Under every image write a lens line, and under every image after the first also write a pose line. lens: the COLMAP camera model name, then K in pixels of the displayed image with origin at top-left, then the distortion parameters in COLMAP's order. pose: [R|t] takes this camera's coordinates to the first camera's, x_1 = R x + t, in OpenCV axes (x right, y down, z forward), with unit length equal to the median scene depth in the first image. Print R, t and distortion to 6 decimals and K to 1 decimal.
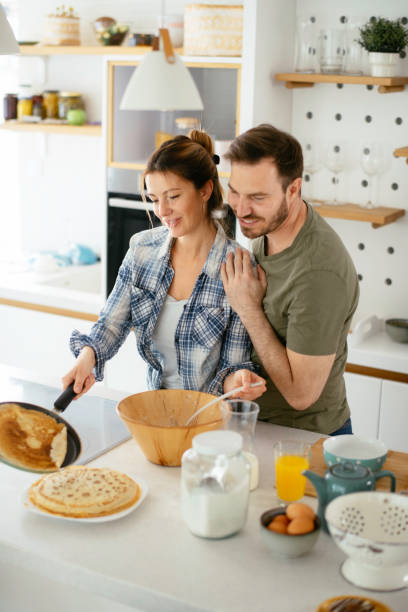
lens RADIAL K [[1039.1, 0, 189.3], [0, 1039.1, 307.3], [0, 0, 1]] dist [-0.166743, 0.000000]
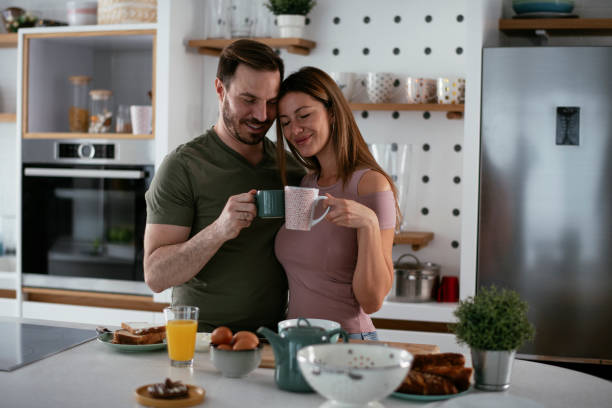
lens RADIAL K [[1039.1, 0, 310.4], [0, 1039.1, 201.9], [0, 0, 1]] dist [-0.166743, 0.000000]
pose [[0.971288, -0.018592, 0.237177, -0.048044], [0.061005, 0.983071, -0.172769, 0.124450], [-0.229950, 0.182277, 0.955980, -0.006638]]
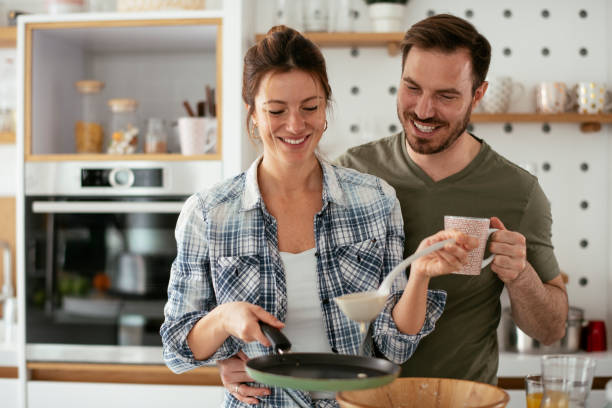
lens RADIAL K [[1039.1, 0, 326.1], [0, 1039.1, 194.0], [0, 0, 1]] dist [-0.166743, 0.000000]
pose [[0.886687, -0.027359, 0.461561, -0.247708], [0.128831, 0.973334, -0.189798, 0.060505], [-0.444060, 0.227754, 0.866567, 0.288093]]
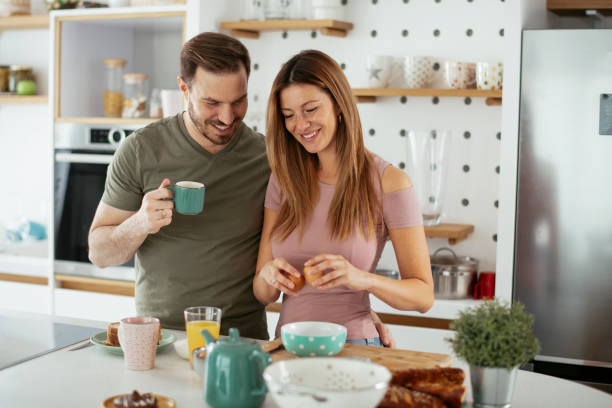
lens RADIAL K [[1039.1, 0, 307.1], [0, 1039.1, 206.1], [0, 0, 1]] dist [-0.166743, 0.000000]
pose [[0.989977, -0.015182, 0.140412, 0.022571], [0.036198, 0.988270, -0.148362, 0.105243], [-0.136512, 0.151957, 0.978914, 0.020812]]
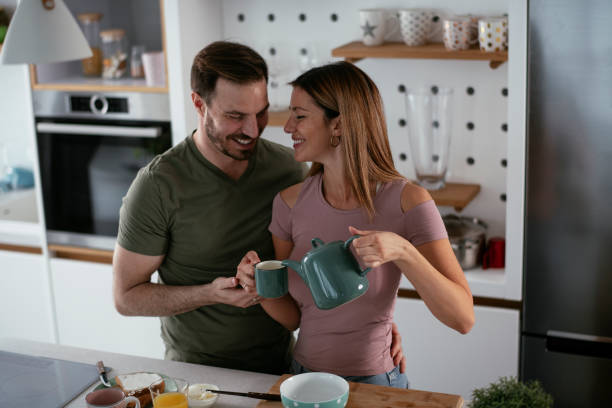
lens RADIAL K [[1039.1, 0, 305.3], [0, 1039.1, 207.4], [0, 0, 1]] dist [-0.166743, 0.000000]
pose [[0.986764, -0.096975, 0.129975, 0.036598], [0.093440, 0.995077, 0.033035, -0.040888], [-0.132539, -0.020452, 0.990967, 0.055163]]
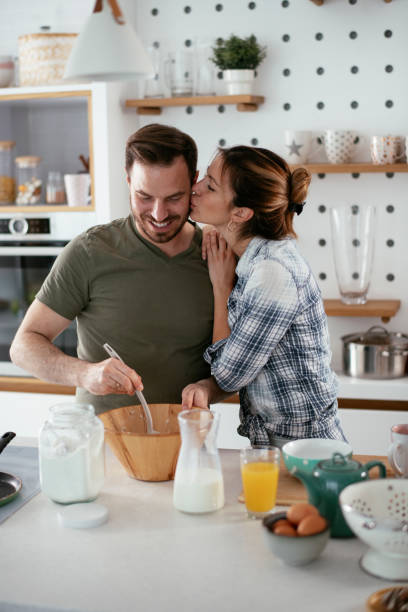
lens RADIAL K [[1039.1, 0, 200.8], [0, 1039.1, 306.2], [0, 0, 1]] dist [-0.166743, 0.000000]
pose [[0.963862, -0.082156, 0.253418, -0.106573], [0.105636, 0.991144, -0.080460, 0.046976], [-0.244564, 0.104322, 0.964005, 0.078925]]
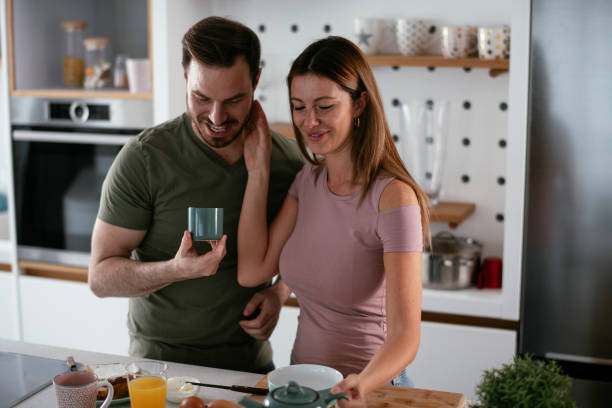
lens RADIAL K [[1039.1, 0, 306.2], [0, 1039.1, 206.7], [0, 0, 1]] dist [-0.166743, 0.000000]
pose [[0.984855, -0.055180, 0.164367, 0.024726], [0.064257, 0.996658, -0.050427, 0.022086], [-0.161035, 0.060225, 0.985110, 0.102089]]
